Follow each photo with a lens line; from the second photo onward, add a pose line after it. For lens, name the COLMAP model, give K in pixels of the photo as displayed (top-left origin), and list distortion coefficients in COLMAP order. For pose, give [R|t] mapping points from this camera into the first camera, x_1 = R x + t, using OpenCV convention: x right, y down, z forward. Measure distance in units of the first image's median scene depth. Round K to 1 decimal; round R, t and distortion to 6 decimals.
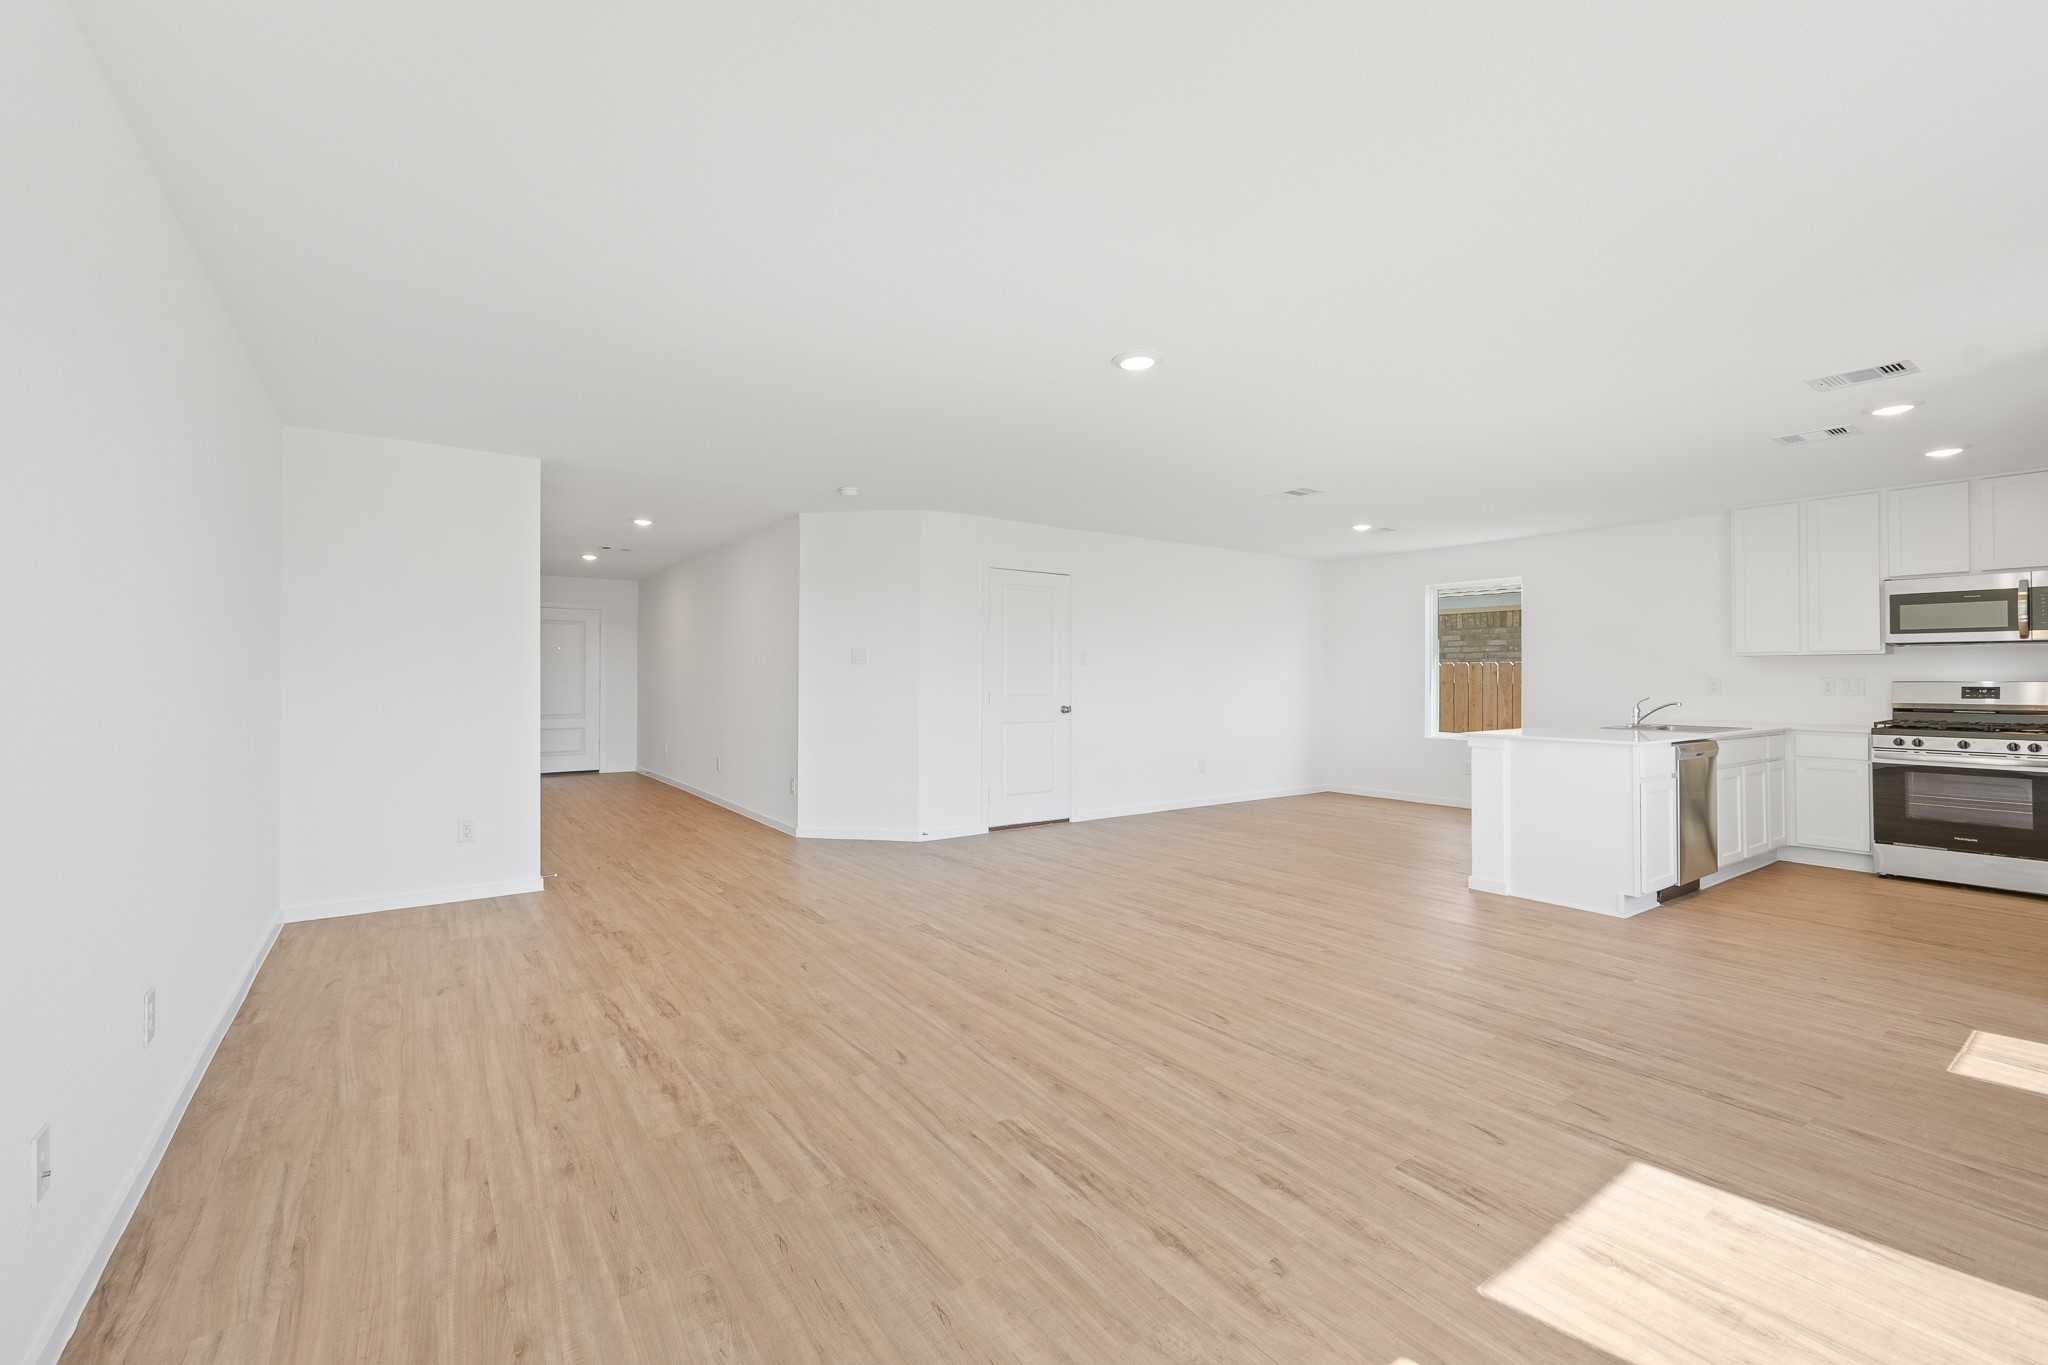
lens RADIAL K [[830.8, 0, 1022.9], [0, 830.8, 676.1], [0, 0, 1]] dist [0.002737, 0.000267]
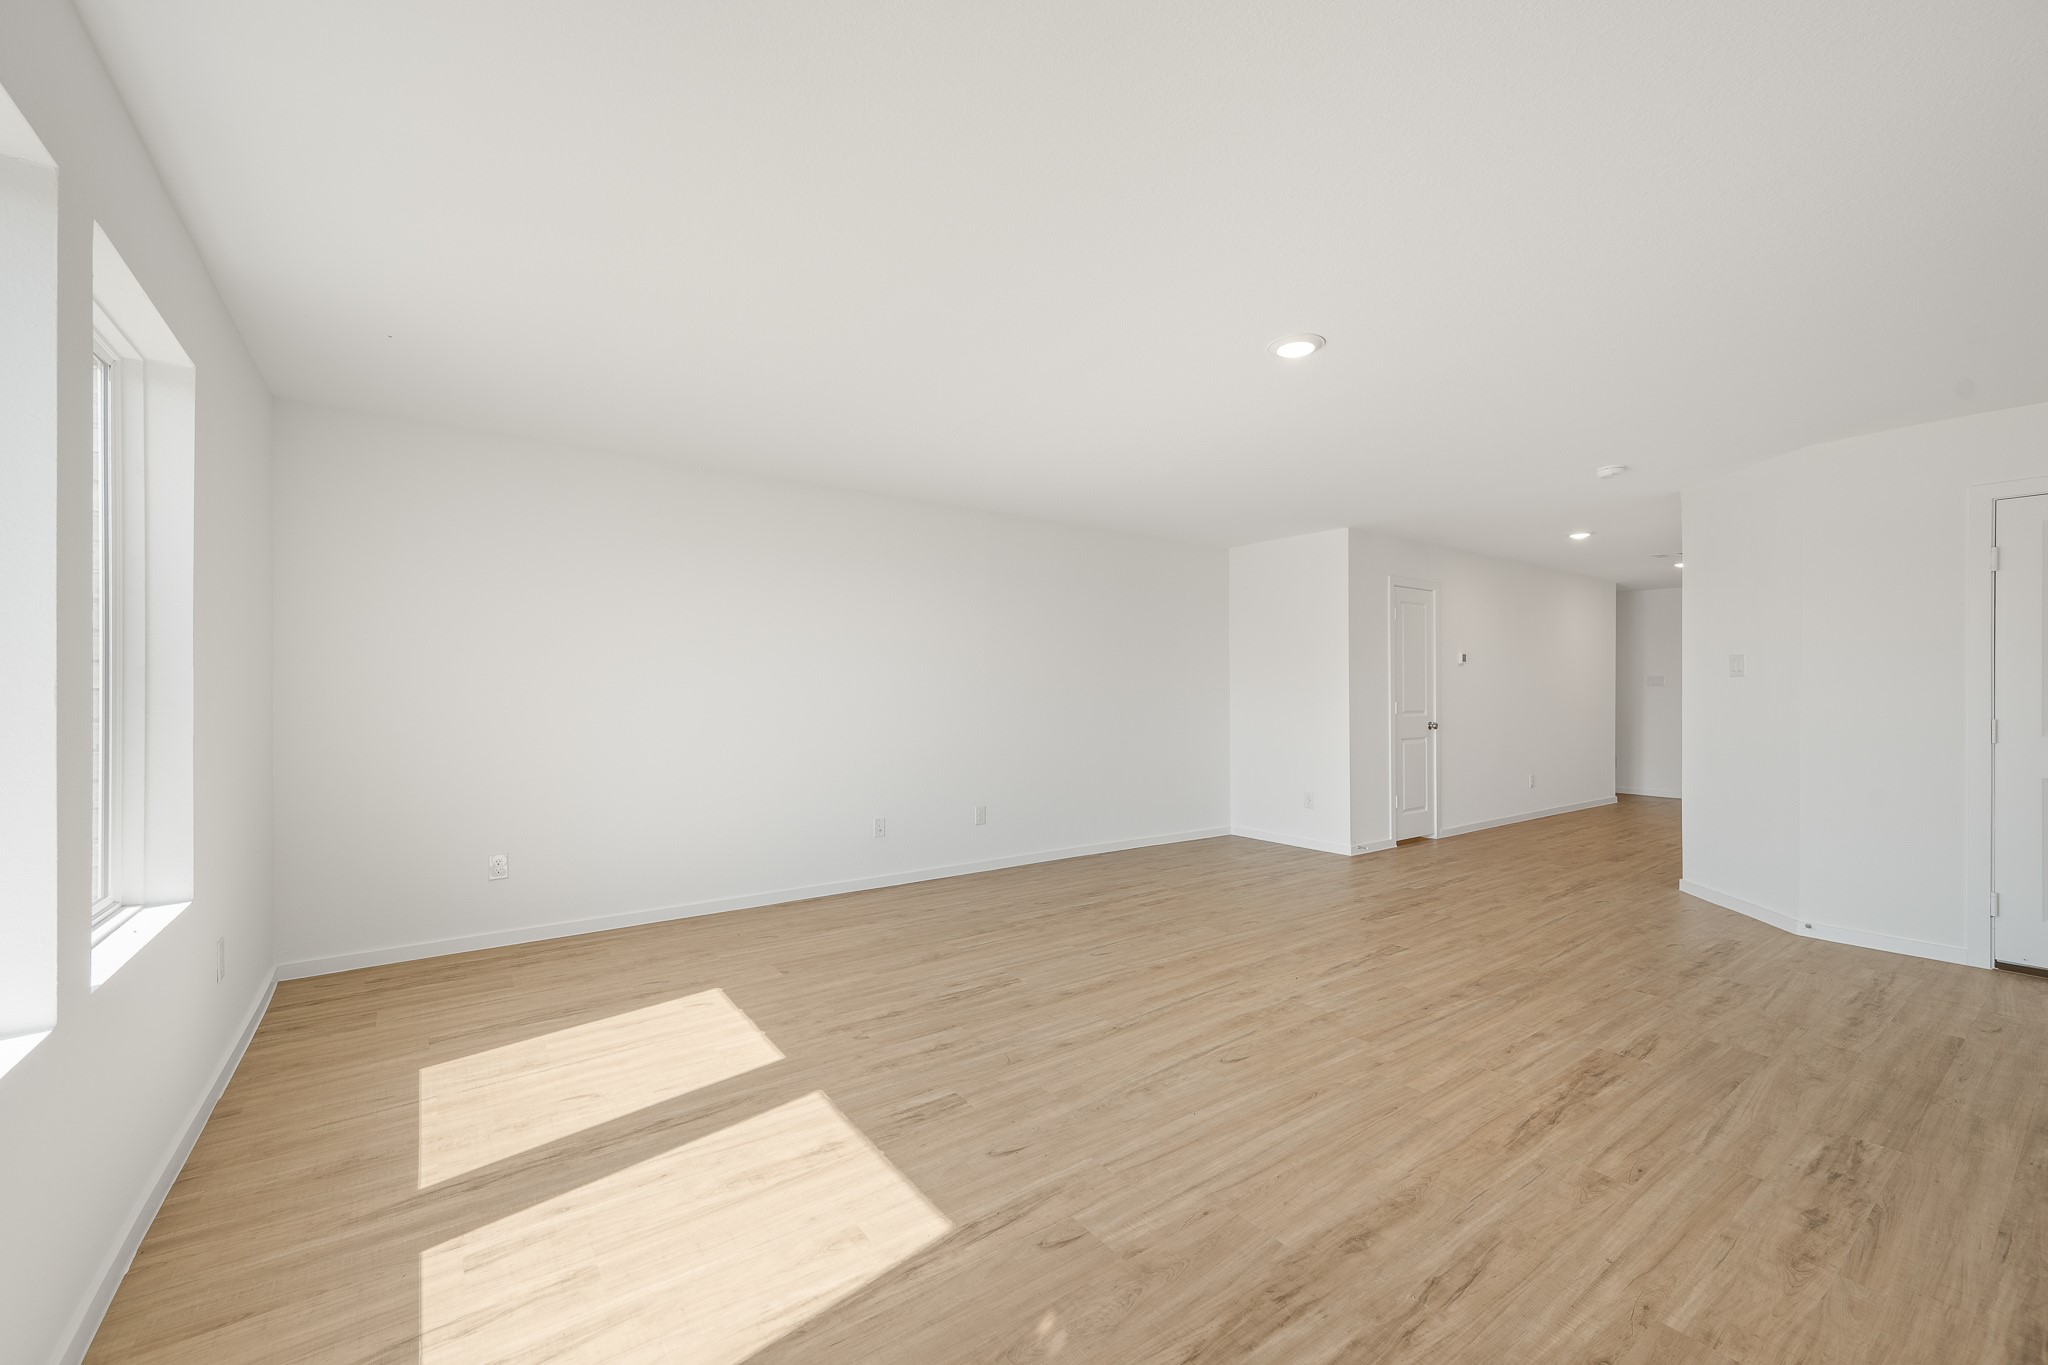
lens RADIAL K [[830.8, 0, 1026.5], [0, 830.8, 689.8], [0, 0, 1]] dist [0.002737, 0.000267]
pose [[0.019274, -0.003763, -0.999807, 1.216441], [-0.001486, 0.999992, -0.003792, 0.004070], [0.999813, 0.001559, 0.019268, 0.787811]]
